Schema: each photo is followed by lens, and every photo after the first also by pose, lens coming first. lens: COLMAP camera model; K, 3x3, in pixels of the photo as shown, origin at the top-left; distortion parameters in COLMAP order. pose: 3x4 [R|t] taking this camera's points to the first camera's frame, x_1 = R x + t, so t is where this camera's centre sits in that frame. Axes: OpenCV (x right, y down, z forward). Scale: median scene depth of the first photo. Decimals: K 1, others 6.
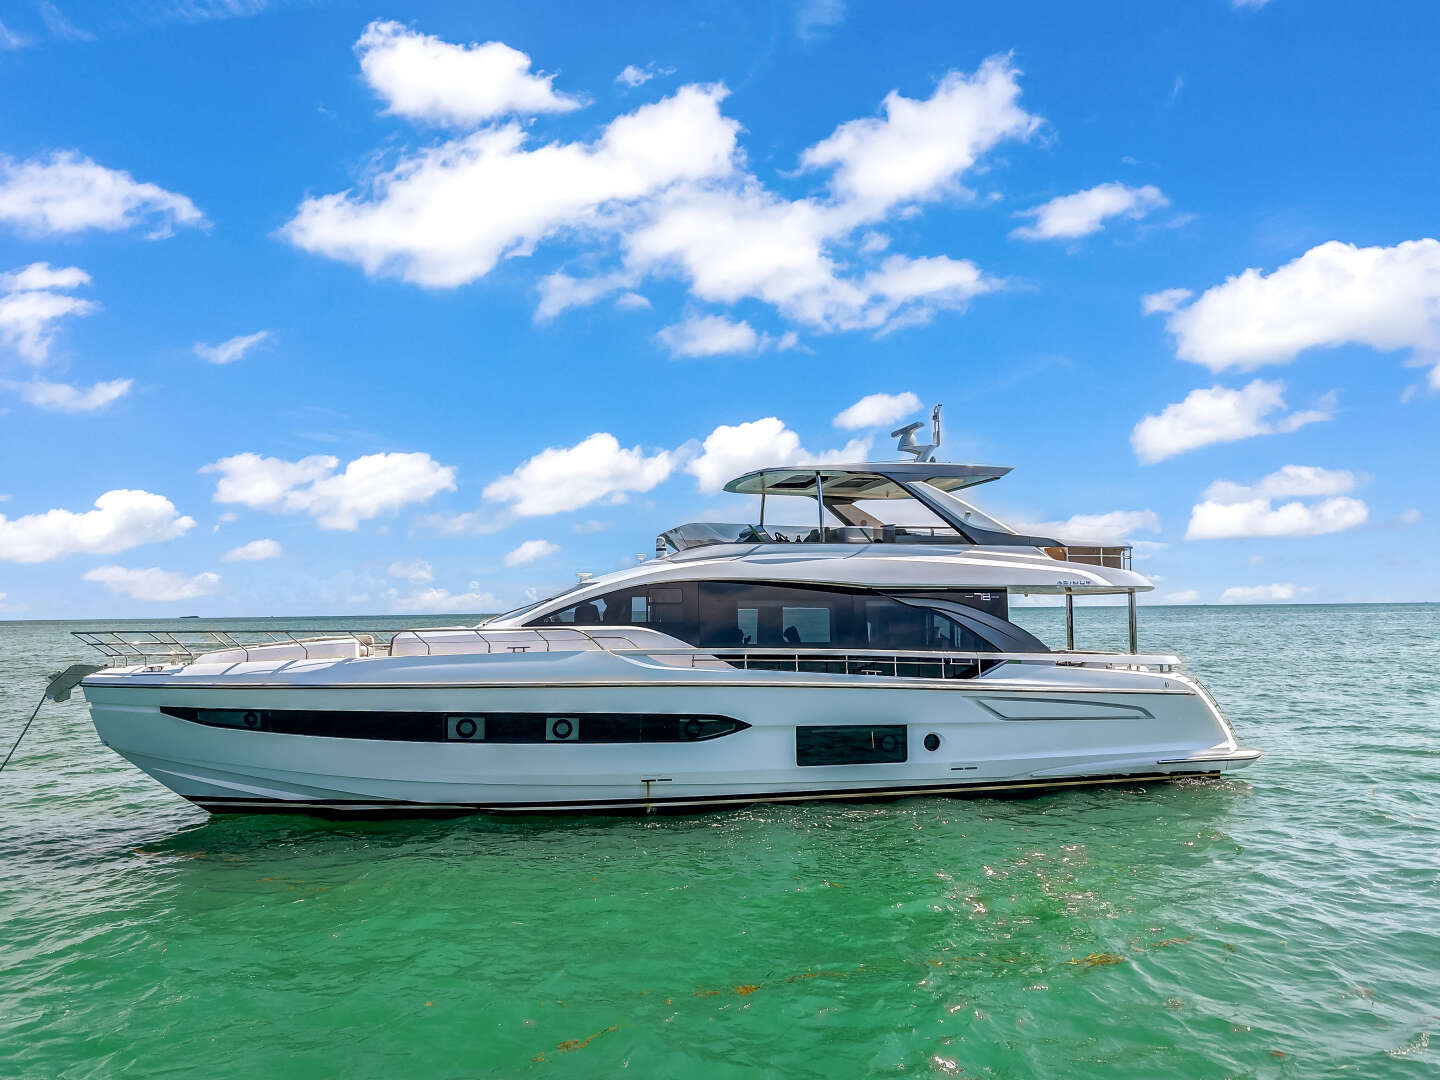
lens RADIAL K [[964.2, 0, 724.4], [0, 964.2, 574.8], [0, 0, 1]] dist [0.000164, -0.000306]
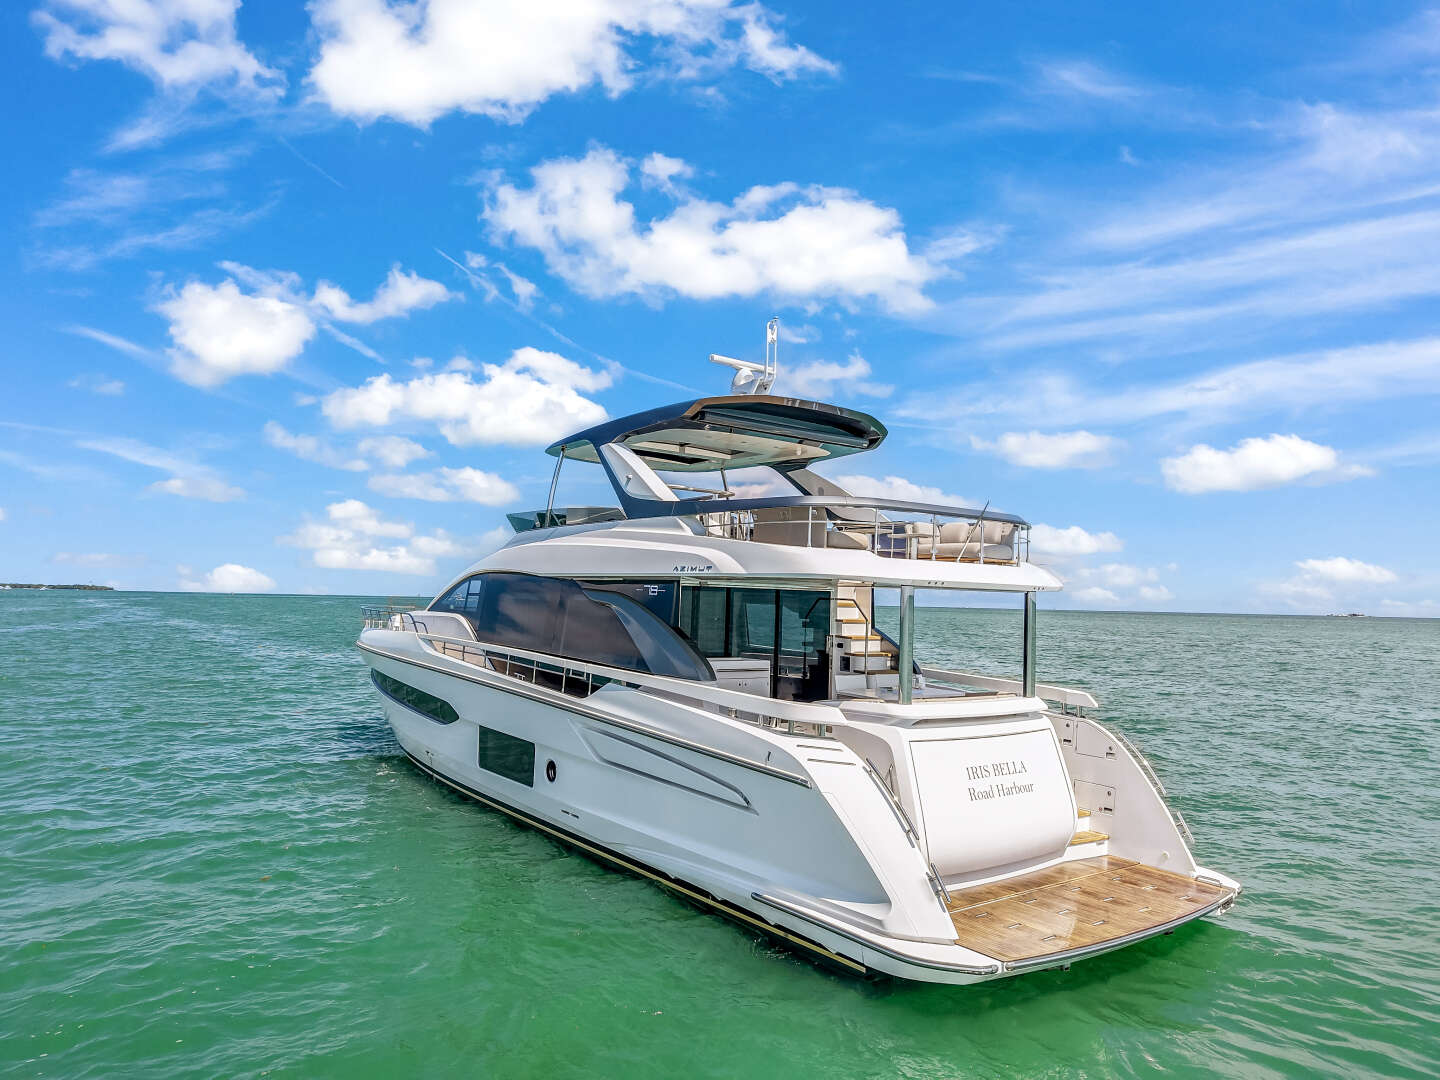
lens RADIAL K [[964.2, 0, 724.4], [0, 964.2, 574.8], [0, 0, 1]] dist [0.000164, -0.000306]
pose [[0.382830, -0.010685, -0.923757, 1.020890], [0.009932, 0.999923, -0.007450, 0.017932], [0.923765, -0.006323, 0.382907, 0.831208]]
